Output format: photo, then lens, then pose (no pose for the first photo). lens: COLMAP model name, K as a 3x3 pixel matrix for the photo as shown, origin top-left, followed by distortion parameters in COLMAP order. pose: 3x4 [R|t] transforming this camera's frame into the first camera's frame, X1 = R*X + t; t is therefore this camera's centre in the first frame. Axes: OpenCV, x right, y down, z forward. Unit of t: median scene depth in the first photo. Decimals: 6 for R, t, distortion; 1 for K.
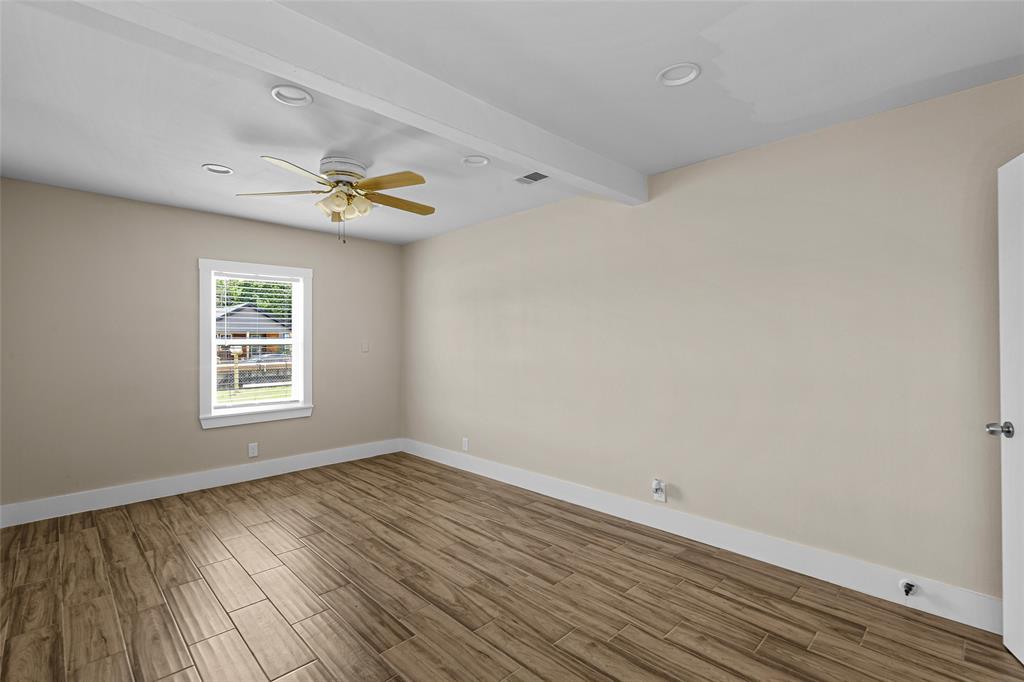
lens RADIAL K [[472.4, 0, 512.6], [0, 472.4, 328.8], [0, 0, 1]] dist [0.007965, -0.000205]
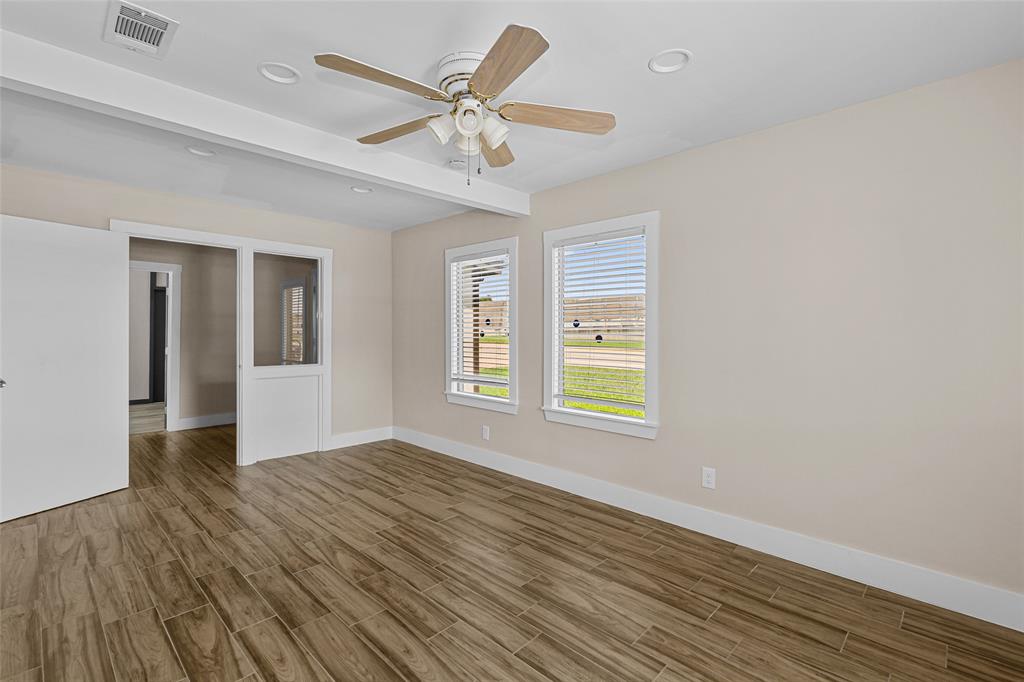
lens RADIAL K [[472.4, 0, 512.6], [0, 472.4, 328.8], [0, 0, 1]] dist [0.007965, -0.000205]
pose [[-0.999725, 0.001803, -0.023394, -0.434938], [0.002267, 0.999801, -0.019824, 0.045571], [0.023354, -0.019872, -0.999530, 1.810523]]
